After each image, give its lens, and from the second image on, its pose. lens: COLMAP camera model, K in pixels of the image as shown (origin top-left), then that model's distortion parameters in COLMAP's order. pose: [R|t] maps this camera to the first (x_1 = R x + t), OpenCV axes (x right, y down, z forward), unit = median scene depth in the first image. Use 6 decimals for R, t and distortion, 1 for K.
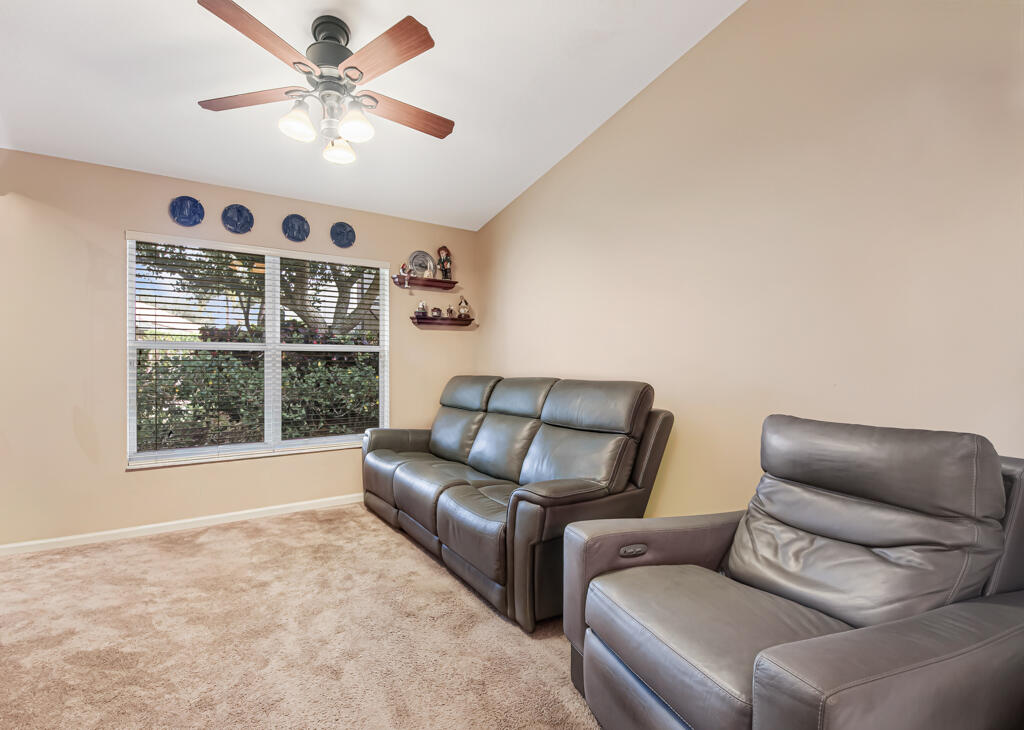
lens RADIAL K [[472.7, 0, 510.6], [0, 472.7, 364.5], [0, 0, 1]] dist [0.001993, -0.002357]
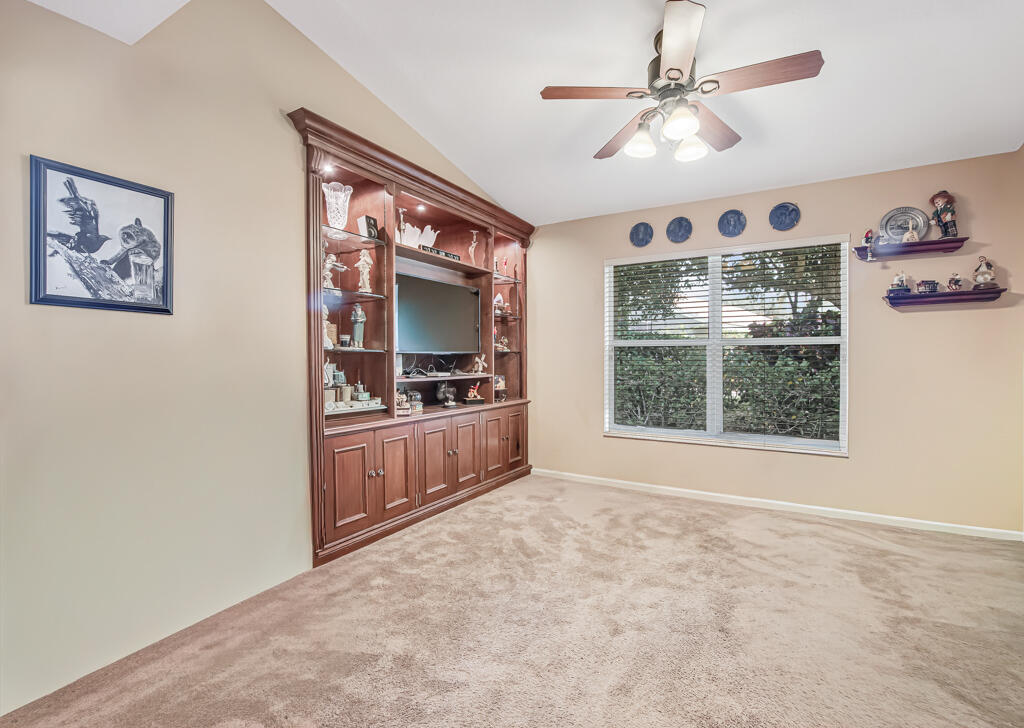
lens RADIAL K [[472.7, 0, 510.7], [0, 472.7, 361.8], [0, 0, 1]] dist [0.001993, -0.002357]
pose [[0.441757, 0.006018, -0.897114, 0.237454], [-0.002275, 0.999982, 0.005588, 0.002155], [0.897132, -0.000428, 0.441763, 0.125159]]
